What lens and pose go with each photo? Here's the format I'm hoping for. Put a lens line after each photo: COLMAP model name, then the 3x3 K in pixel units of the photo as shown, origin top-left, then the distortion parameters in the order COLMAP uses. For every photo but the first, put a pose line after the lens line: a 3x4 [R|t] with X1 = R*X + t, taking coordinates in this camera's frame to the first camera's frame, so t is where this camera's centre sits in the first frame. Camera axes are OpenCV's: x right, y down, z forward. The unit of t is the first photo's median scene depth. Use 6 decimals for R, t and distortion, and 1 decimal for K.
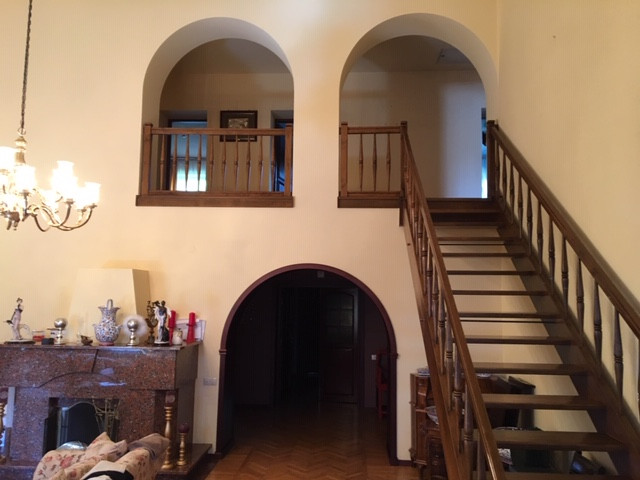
lens RADIAL K [[536.6, 0, 320.0], [0, 536.6, 240.0], [0, 0, 1]] dist [0.093583, -0.129009]
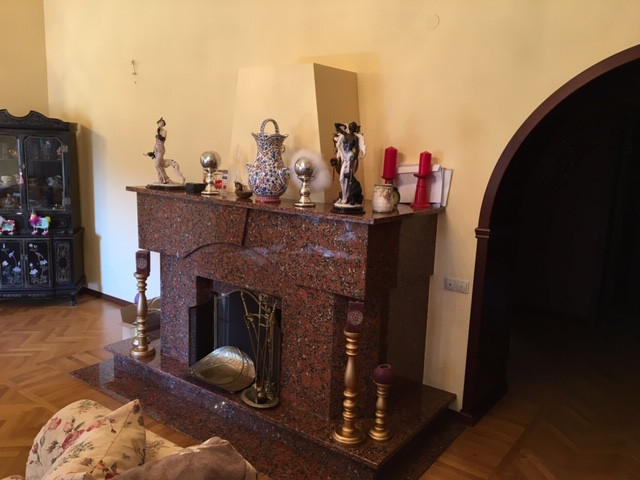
lens RADIAL K [[536.6, 0, 320.0], [0, 536.6, 240.0], [0, 0, 1]] dist [0.093583, -0.129009]
pose [[0.835065, 0.111937, -0.538643, -0.040422], [0.029955, 0.968378, 0.247682, 0.094368], [0.549335, -0.222966, 0.805306, 0.568687]]
